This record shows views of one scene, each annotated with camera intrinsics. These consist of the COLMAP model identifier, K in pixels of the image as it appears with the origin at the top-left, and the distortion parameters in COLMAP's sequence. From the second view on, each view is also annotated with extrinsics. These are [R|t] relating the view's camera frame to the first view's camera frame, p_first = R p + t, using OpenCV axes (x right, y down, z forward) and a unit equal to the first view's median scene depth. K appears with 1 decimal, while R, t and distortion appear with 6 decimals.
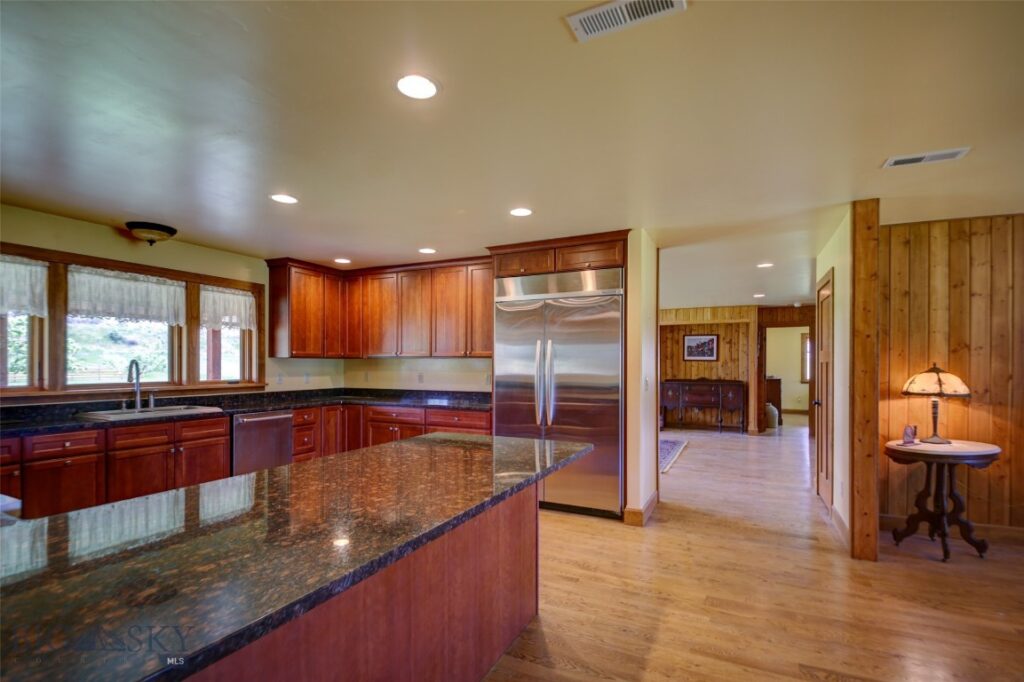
lens RADIAL K [[482.9, 0, 500.1], [0, 482.9, 366.3], [0, 0, 1]] dist [0.014717, -0.016443]
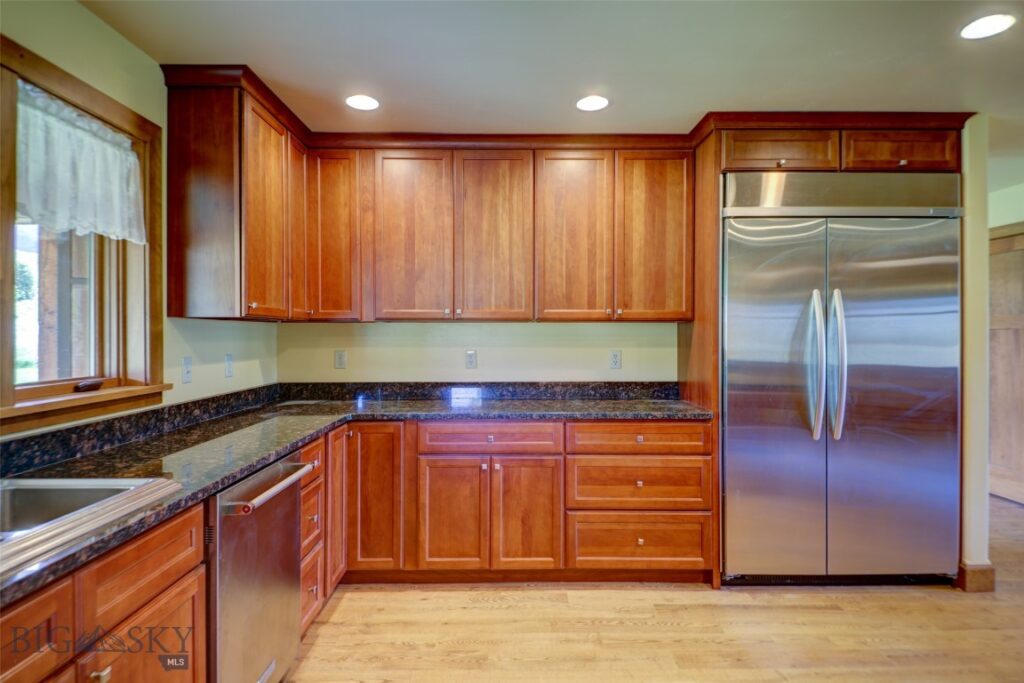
lens RADIAL K [[561.9, 0, 501.0], [0, 561.9, 338.8], [0, 0, 1]] dist [0.006297, -0.016670]
pose [[0.895229, -0.006899, 0.445554, -0.460498], [0.005109, 0.999973, 0.005217, -0.001641], [-0.445578, -0.002394, 0.895240, 0.495501]]
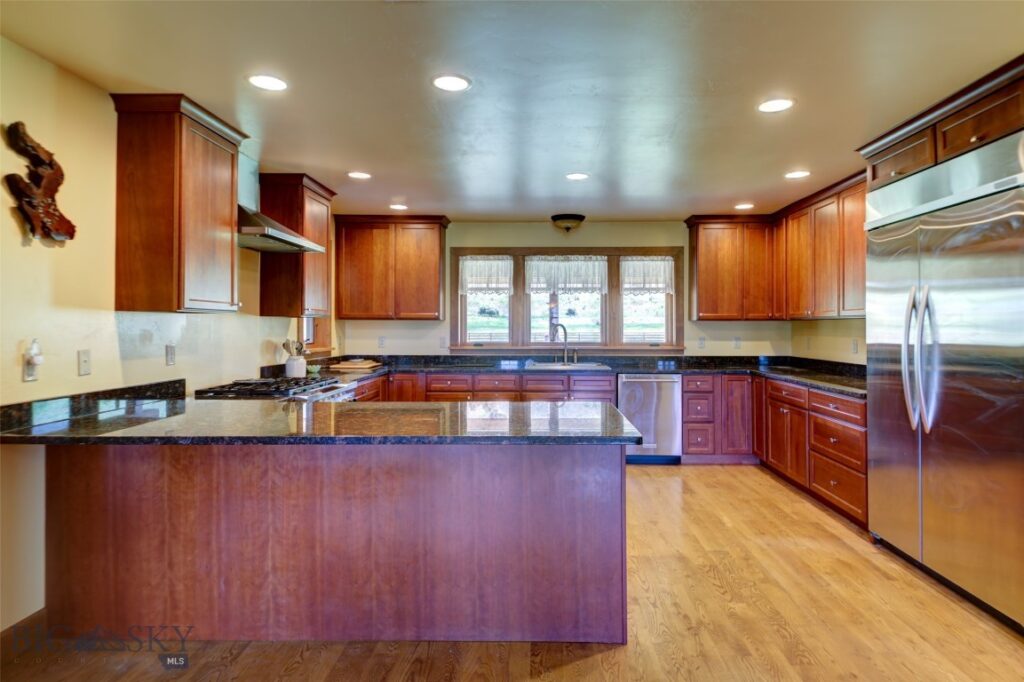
lens RADIAL K [[561.9, 0, 529.4], [0, 561.9, 331.0], [0, 0, 1]] dist [0.006297, -0.016670]
pose [[0.422580, 0.004884, -0.906312, 0.431208], [-0.002569, 0.999988, 0.004191, -0.000829], [0.906322, 0.000557, 0.422588, 0.243015]]
